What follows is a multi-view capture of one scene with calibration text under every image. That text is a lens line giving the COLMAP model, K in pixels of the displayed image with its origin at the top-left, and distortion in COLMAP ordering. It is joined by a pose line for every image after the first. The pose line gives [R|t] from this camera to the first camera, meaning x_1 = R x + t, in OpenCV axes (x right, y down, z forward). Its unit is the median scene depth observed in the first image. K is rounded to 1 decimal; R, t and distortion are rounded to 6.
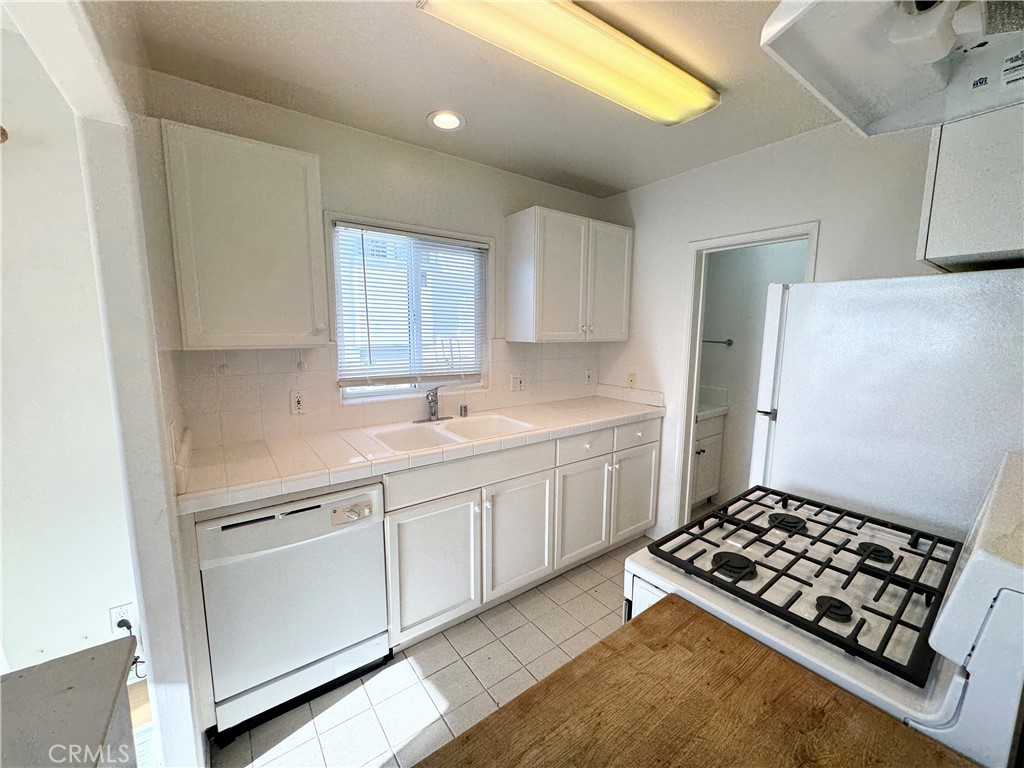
lens RADIAL K [[407.9, 0, 511.7], [0, 407.9, 385.3], [0, 0, 1]] dist [-0.002802, 0.000584]
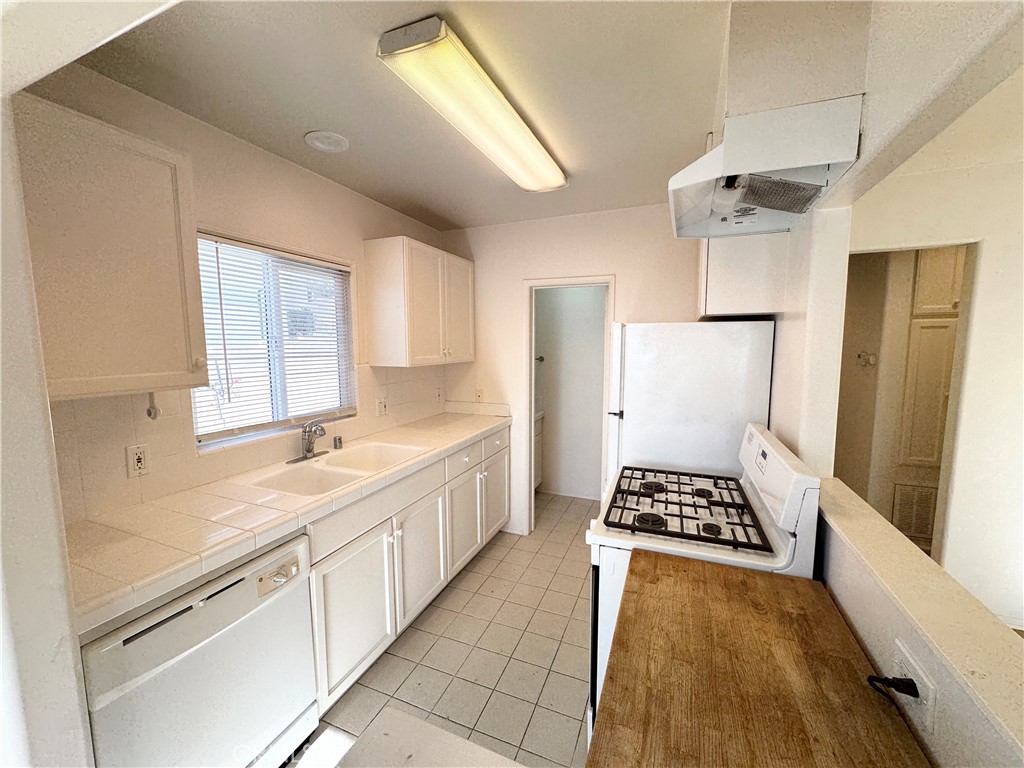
lens RADIAL K [[407.9, 0, 510.7], [0, 407.9, 385.3], [0, 0, 1]] dist [-0.002802, 0.000584]
pose [[0.854917, -0.063029, 0.514922, -0.357627], [0.078741, 0.996857, -0.008712, -0.041606], [-0.512755, 0.047994, 0.857193, -0.014031]]
